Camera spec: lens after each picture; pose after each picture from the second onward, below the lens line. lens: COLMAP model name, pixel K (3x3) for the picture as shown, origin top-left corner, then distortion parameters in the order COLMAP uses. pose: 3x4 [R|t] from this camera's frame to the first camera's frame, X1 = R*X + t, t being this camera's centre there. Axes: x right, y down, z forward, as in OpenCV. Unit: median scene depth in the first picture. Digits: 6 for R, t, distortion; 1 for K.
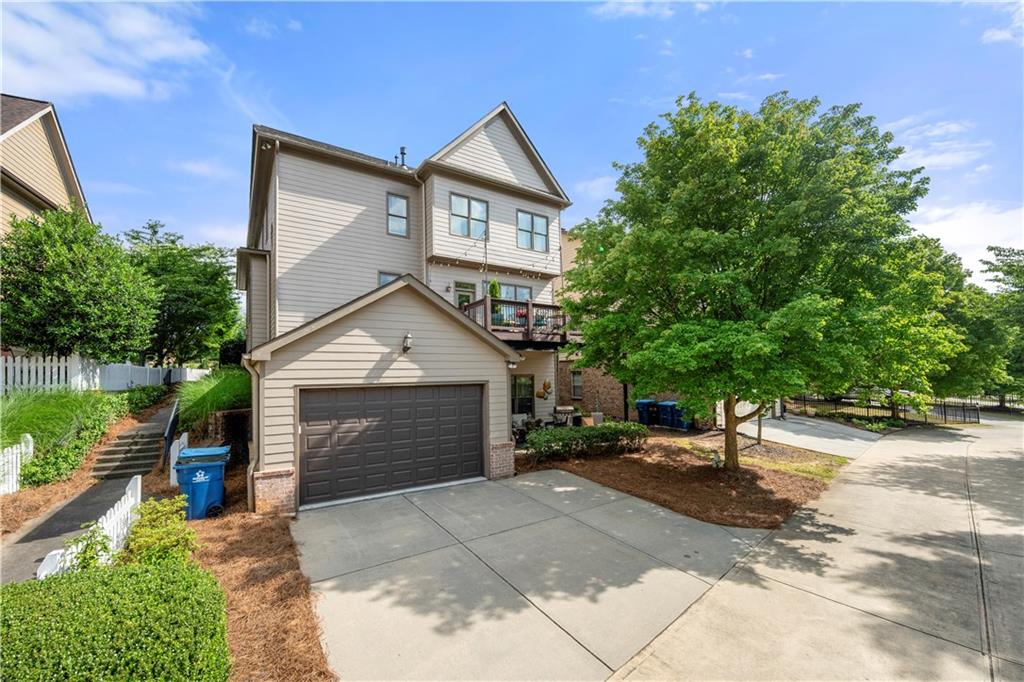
lens RADIAL K [[403.7, 0, 459.1], [0, 403.7, 312.2], [0, 0, 1]] dist [-0.001359, -0.000606]
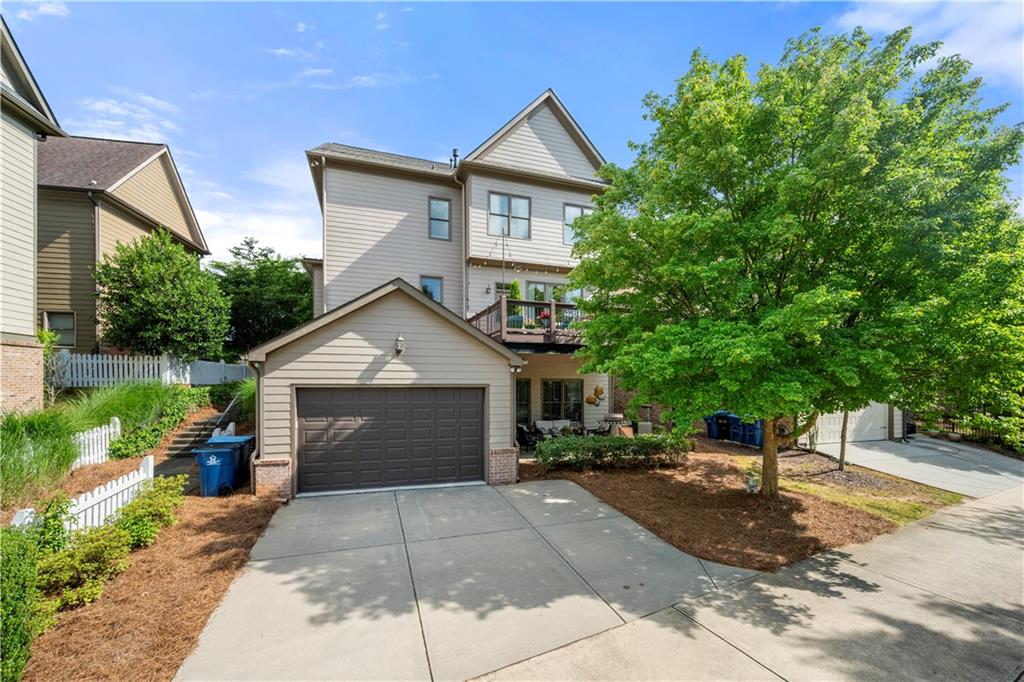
lens RADIAL K [[403.7, 0, 470.8], [0, 403.7, 329.4], [0, 0, 1]] dist [-0.001359, -0.000606]
pose [[0.971654, -0.005917, -0.236335, 0.291025], [0.015022, 0.999212, 0.036745, -0.000521], [0.235931, -0.039254, 0.970977, 0.050709]]
